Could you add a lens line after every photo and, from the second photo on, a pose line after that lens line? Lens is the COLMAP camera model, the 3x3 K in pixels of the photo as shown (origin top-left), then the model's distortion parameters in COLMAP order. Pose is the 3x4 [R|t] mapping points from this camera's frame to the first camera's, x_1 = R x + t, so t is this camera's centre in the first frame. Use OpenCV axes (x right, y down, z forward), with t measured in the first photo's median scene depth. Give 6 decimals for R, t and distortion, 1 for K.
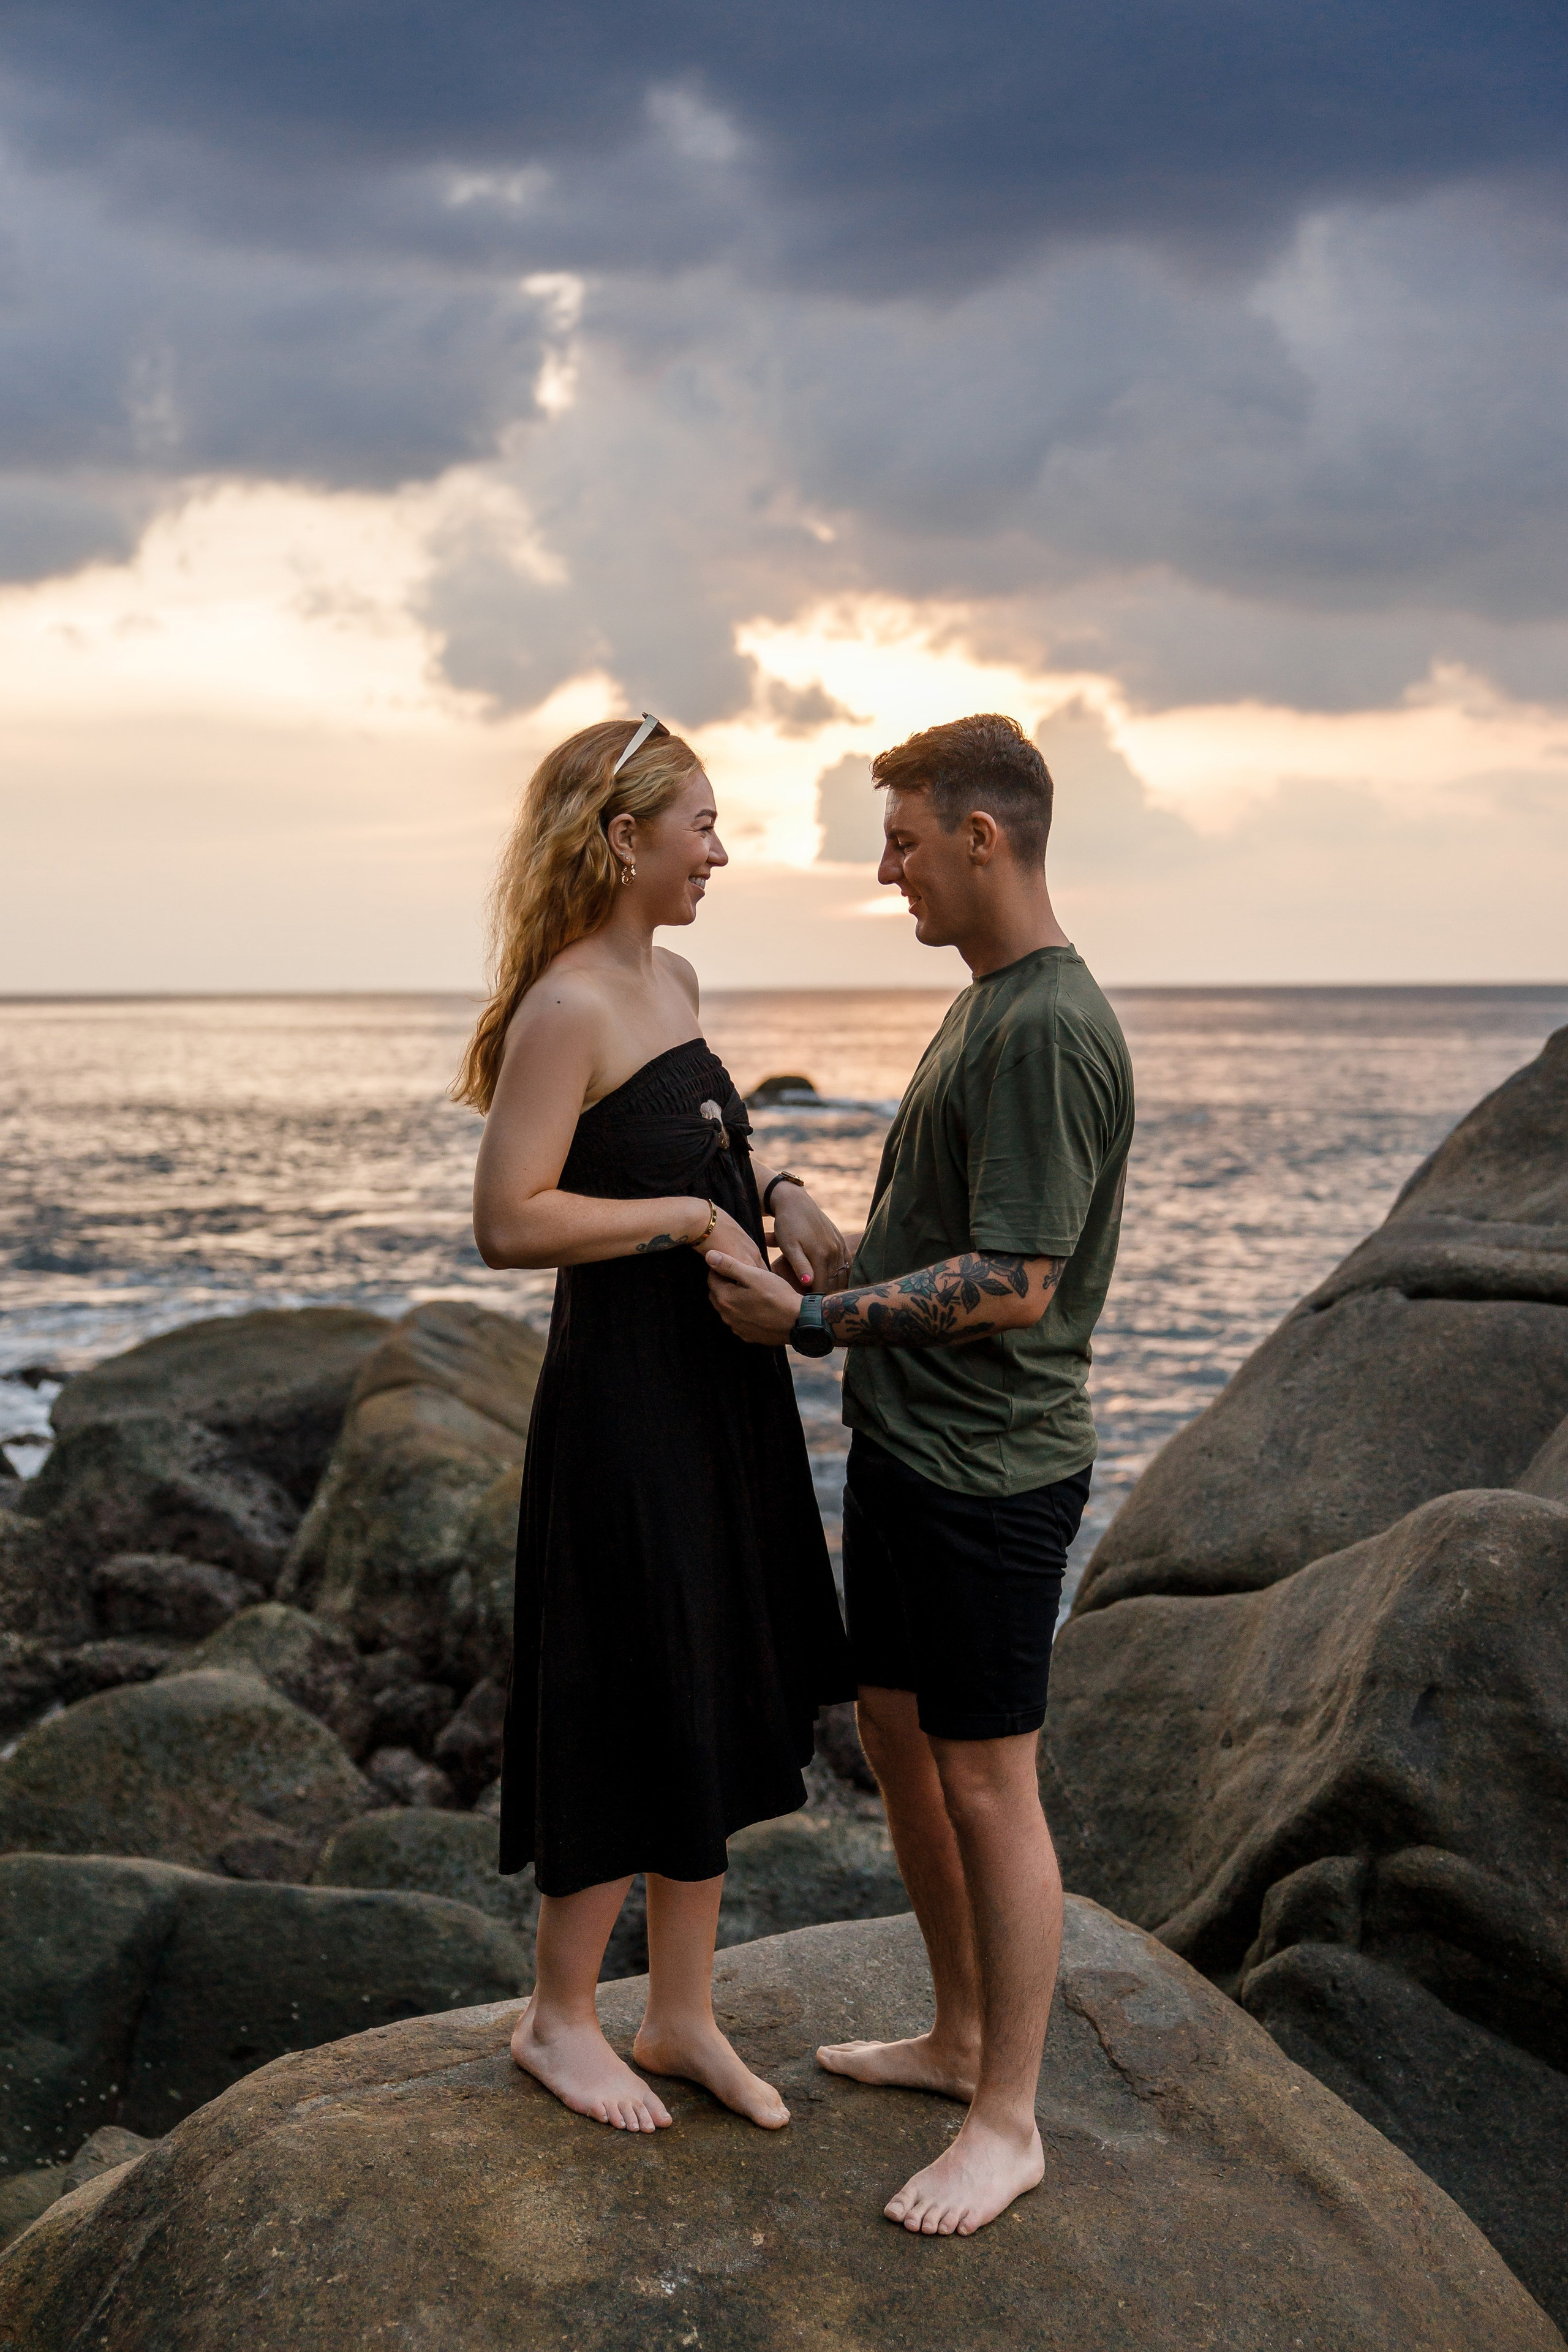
lens RADIAL K [[2884.8, 0, 784.0], [0, 2884.8, 1176.0], [0, 0, 1]] dist [0.012177, -0.001522]
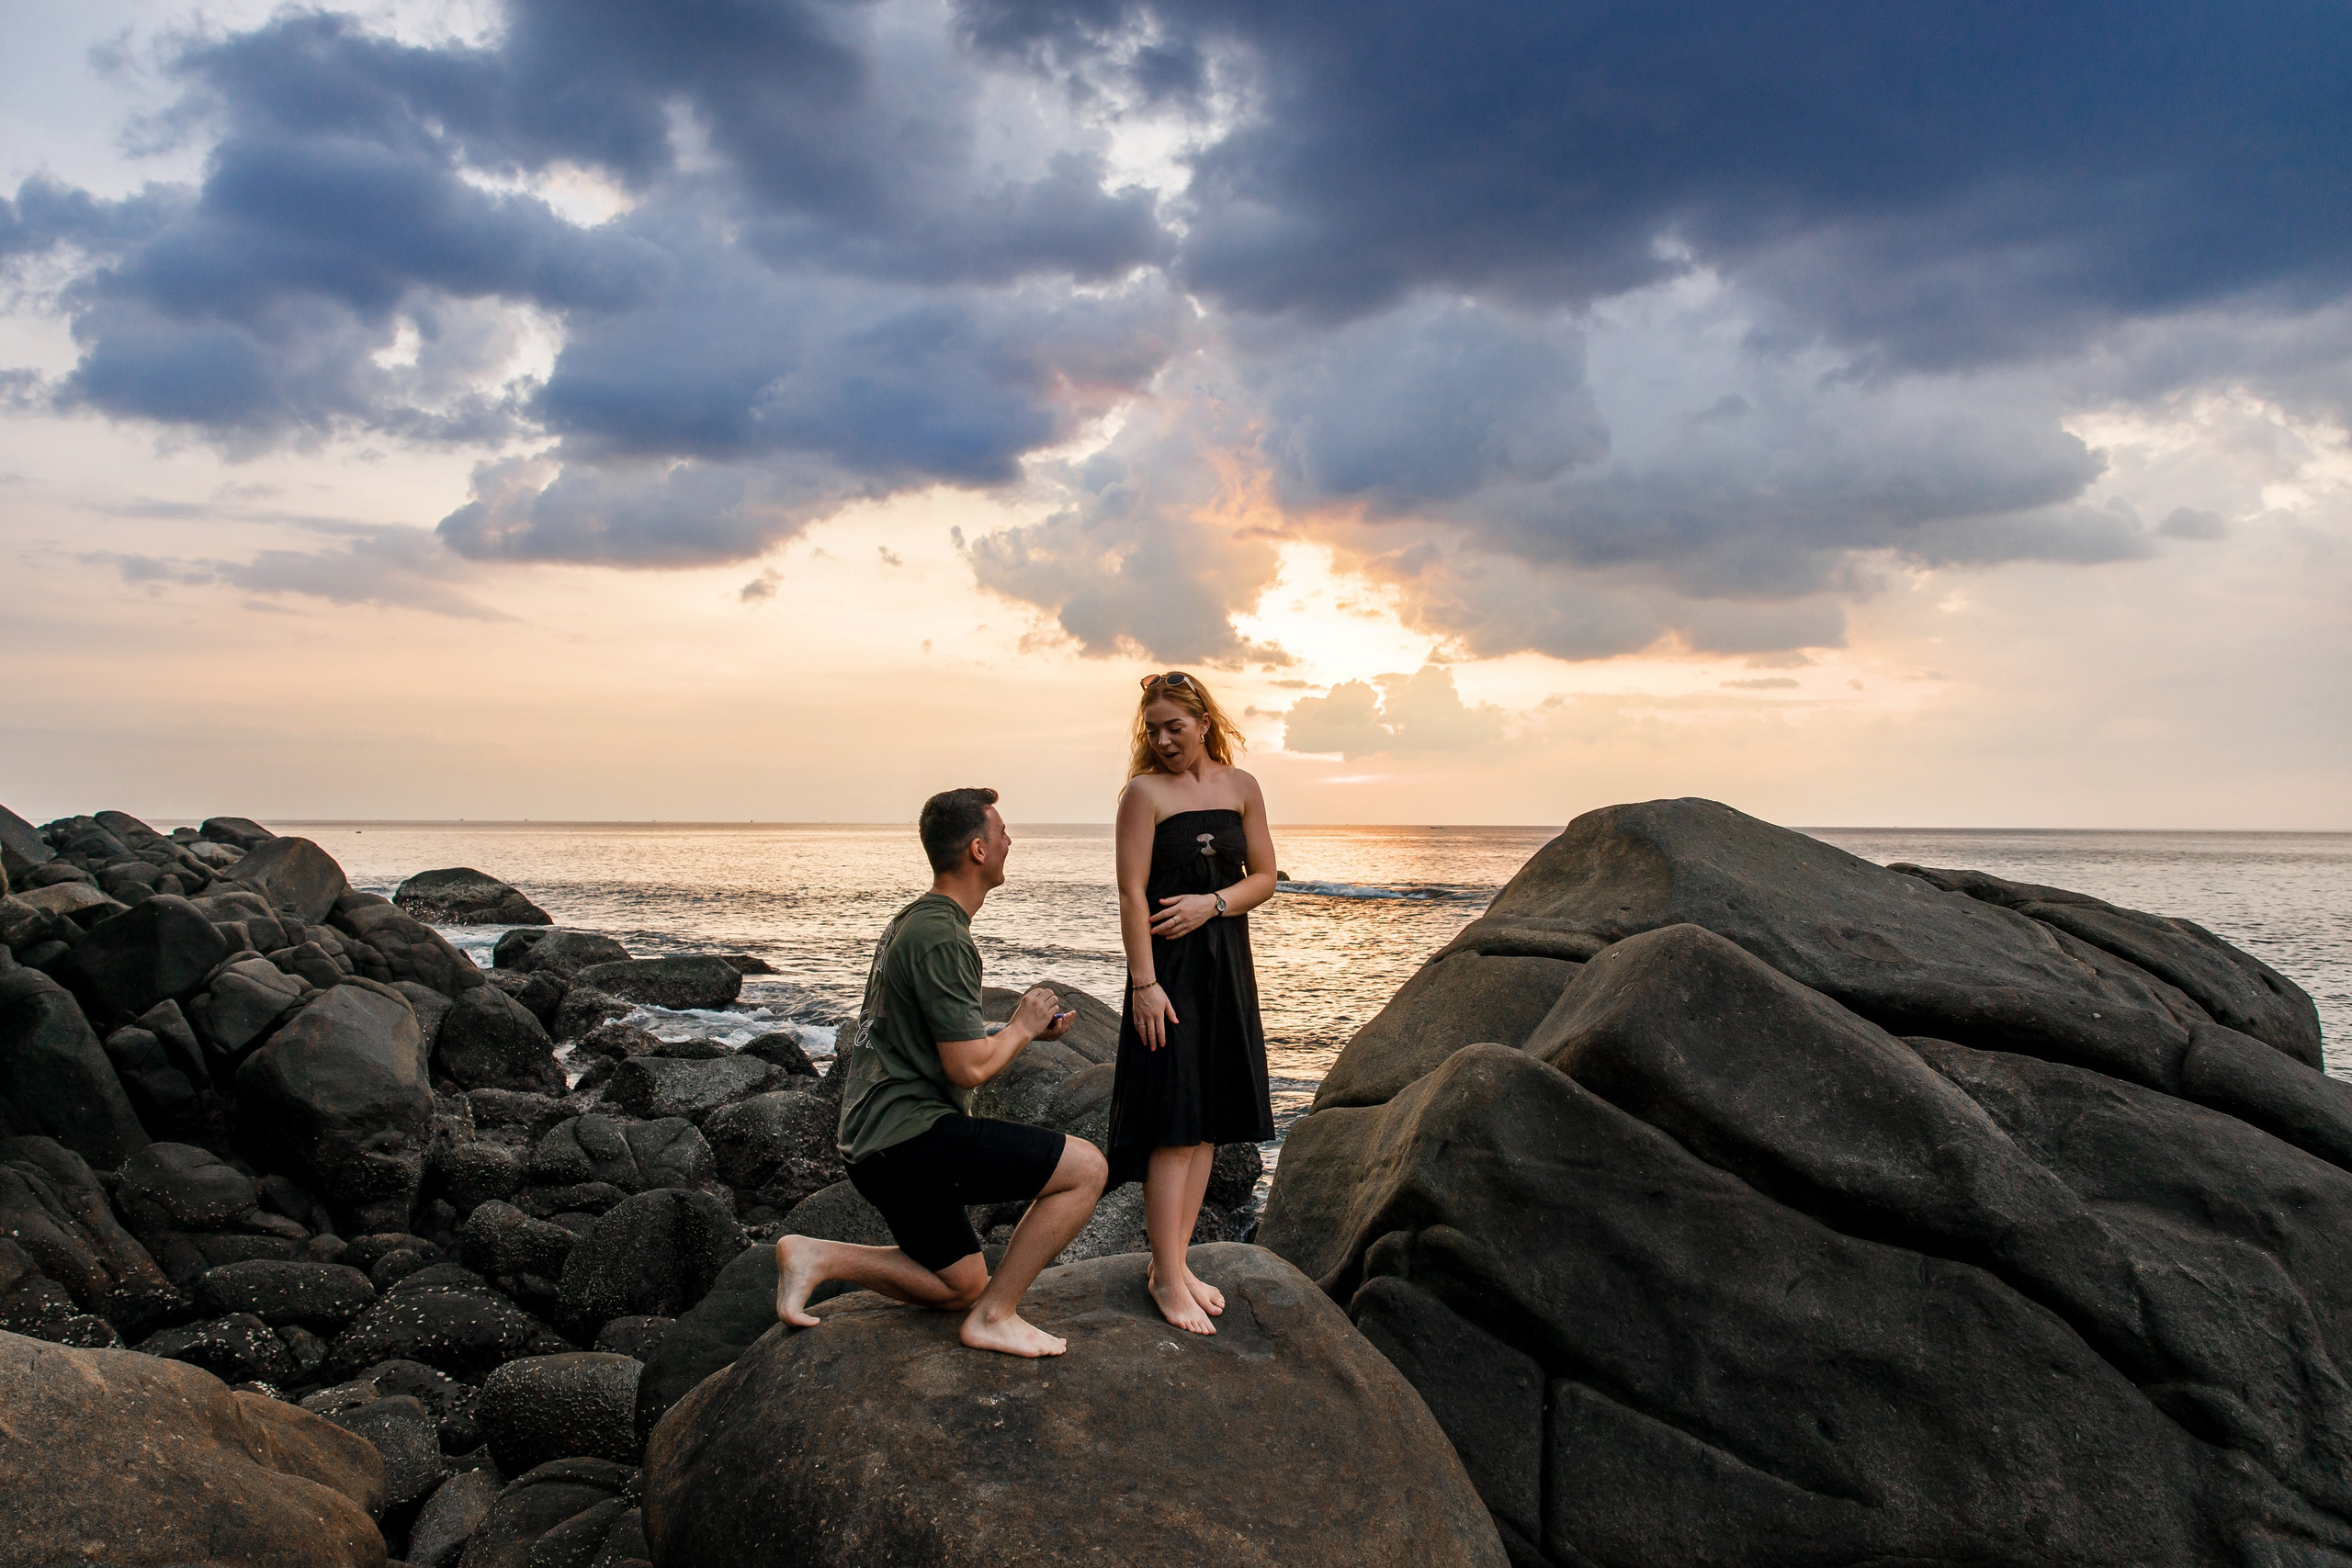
lens RADIAL K [[1632.0, 0, 1176.0], [0, 1632.0, 784.0], [0, 0, 1]] dist [-0.002066, 0.007913]
pose [[0.997890, 0.009853, -0.064182, 0.088911], [-0.015570, 0.995892, -0.089205, 0.030713], [0.063039, 0.090016, 0.993943, -0.094281]]
